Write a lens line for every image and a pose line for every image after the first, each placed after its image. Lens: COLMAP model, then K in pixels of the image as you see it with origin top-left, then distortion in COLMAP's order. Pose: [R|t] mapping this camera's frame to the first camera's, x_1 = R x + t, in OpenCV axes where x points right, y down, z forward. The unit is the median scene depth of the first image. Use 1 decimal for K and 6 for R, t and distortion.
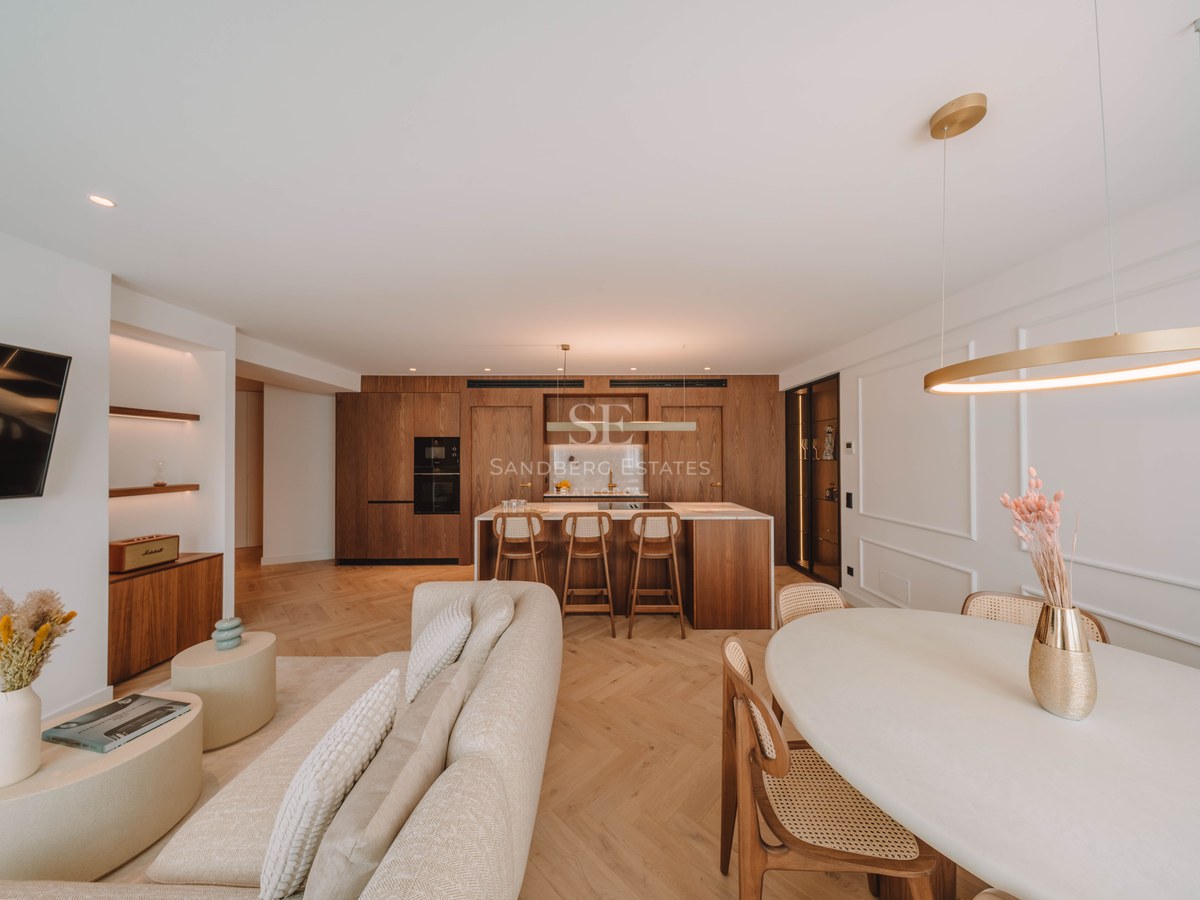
lens RADIAL K [[394.7, 0, 596.3], [0, 394.7, 450.5], [0, 0, 1]] dist [0.005915, -0.003604]
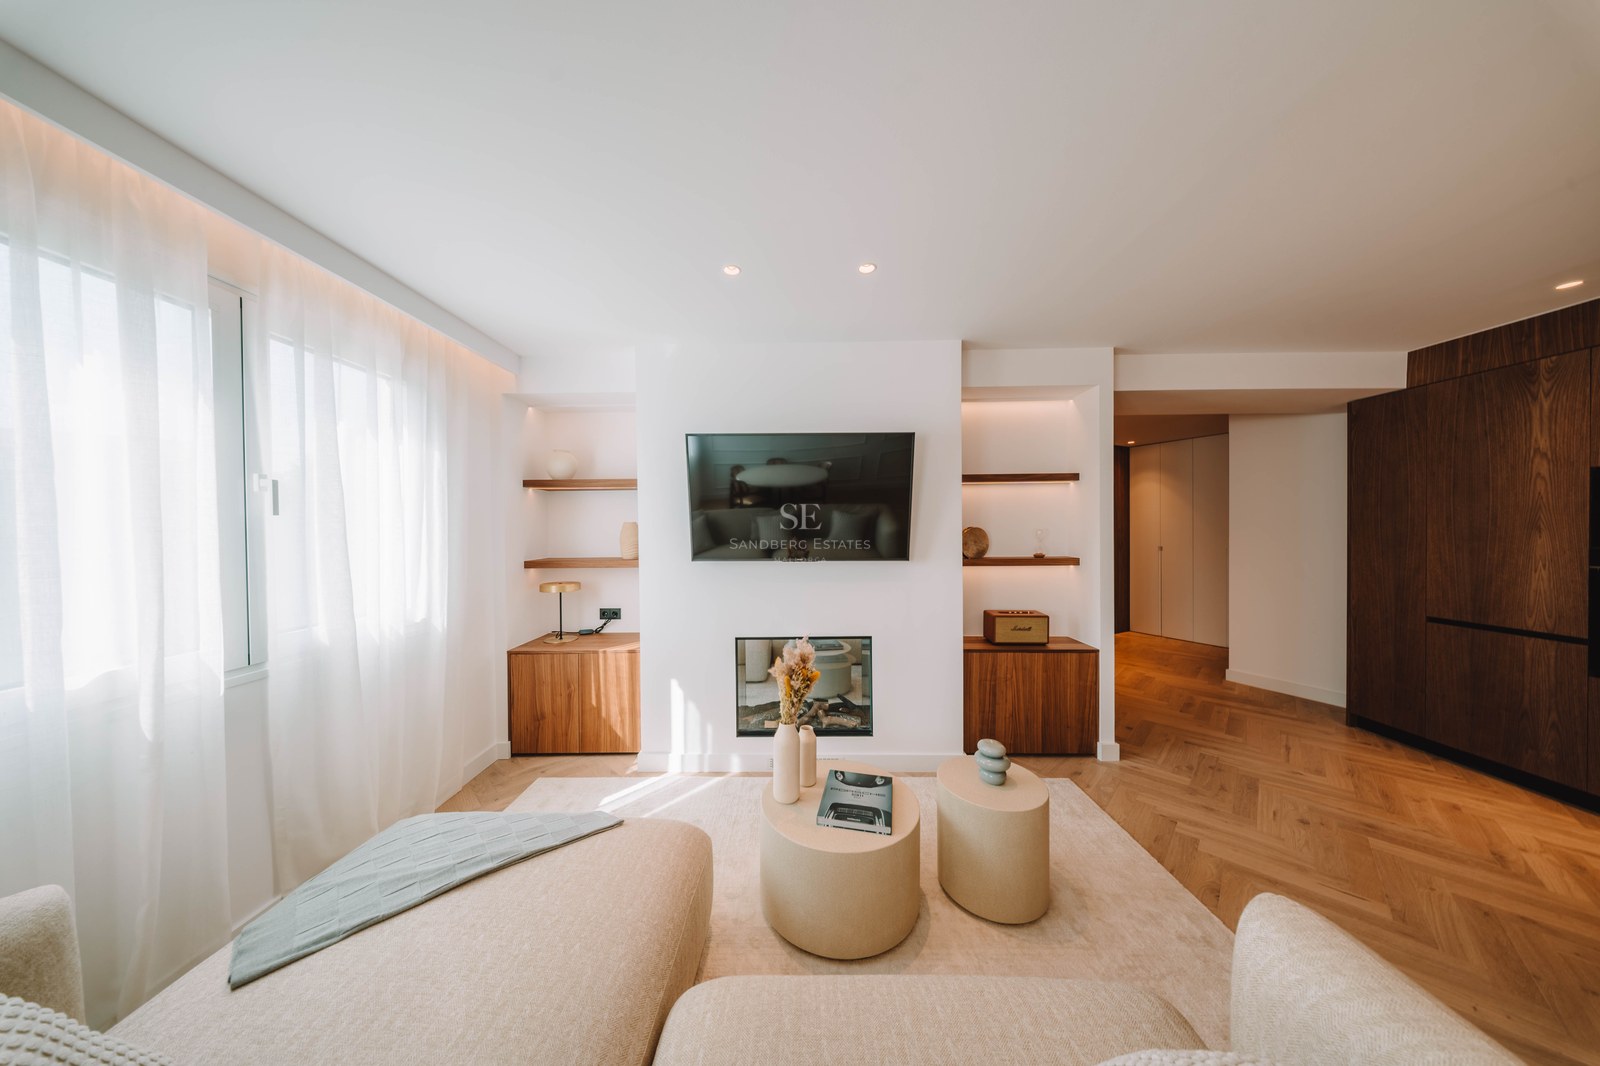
lens RADIAL K [[471.2, 0, 797.9], [0, 471.2, 532.5], [0, 0, 1]] dist [0.004257, -0.002307]
pose [[-0.006005, 0.011010, -0.999921, -0.016468], [0.022619, 0.999685, 0.010872, 0.005317], [0.999726, -0.022552, -0.006252, 0.264222]]
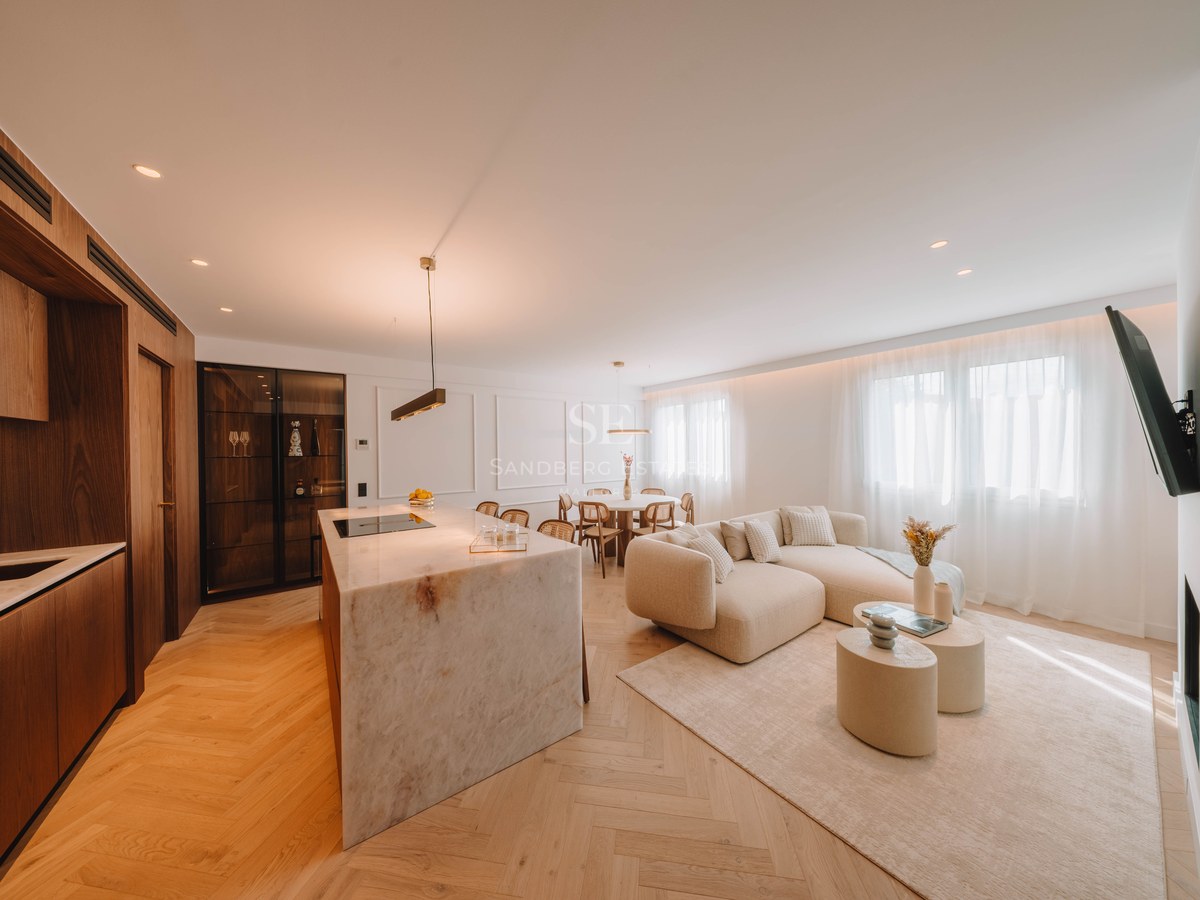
lens RADIAL K [[394.7, 0, 596.3], [0, 394.7, 450.5], [0, 0, 1]] dist [0.005915, -0.003604]
pose [[-0.594245, 0.006718, 0.804256, -0.521606], [0.000457, 0.999968, -0.008015, 0.015337], [-0.804284, -0.004395, -0.594228, 0.856056]]
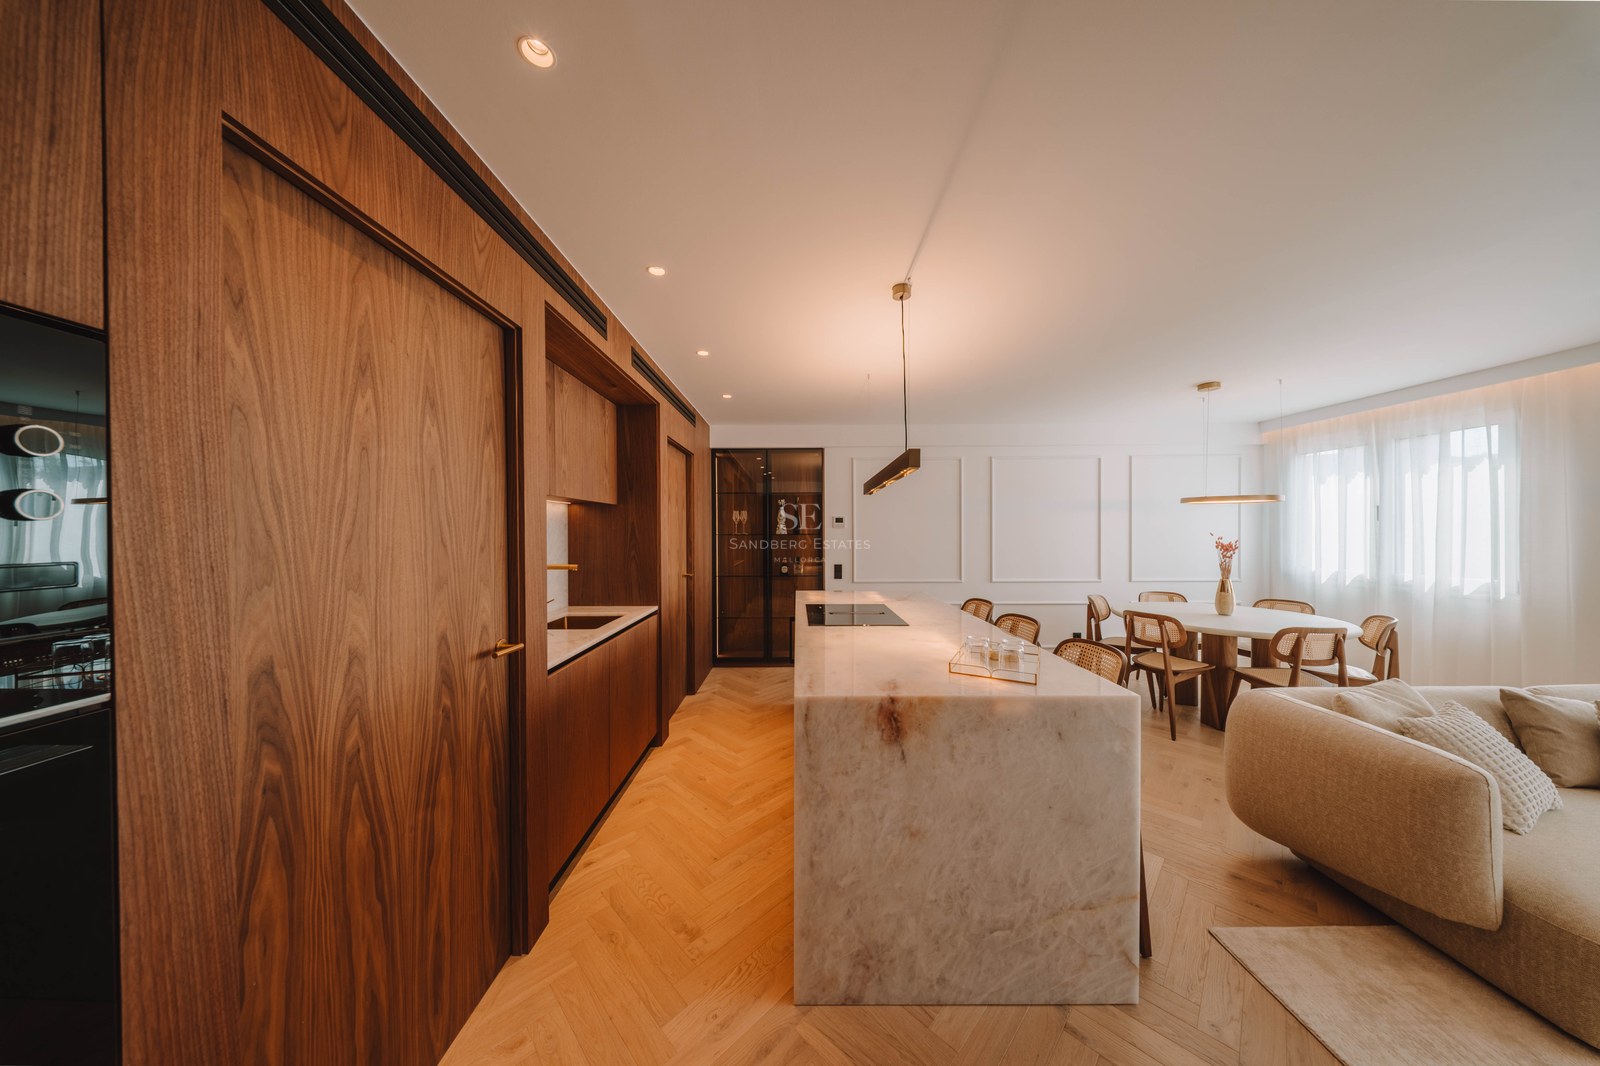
lens RADIAL K [[471.2, 0, 797.9], [0, 471.2, 532.5], [0, 0, 1]] dist [0.004257, -0.002307]
pose [[0.001885, -0.001178, 0.999998, -0.470697], [-0.011022, 0.999939, 0.001199, 0.014910], [-0.999937, -0.011024, 0.001871, 0.833736]]
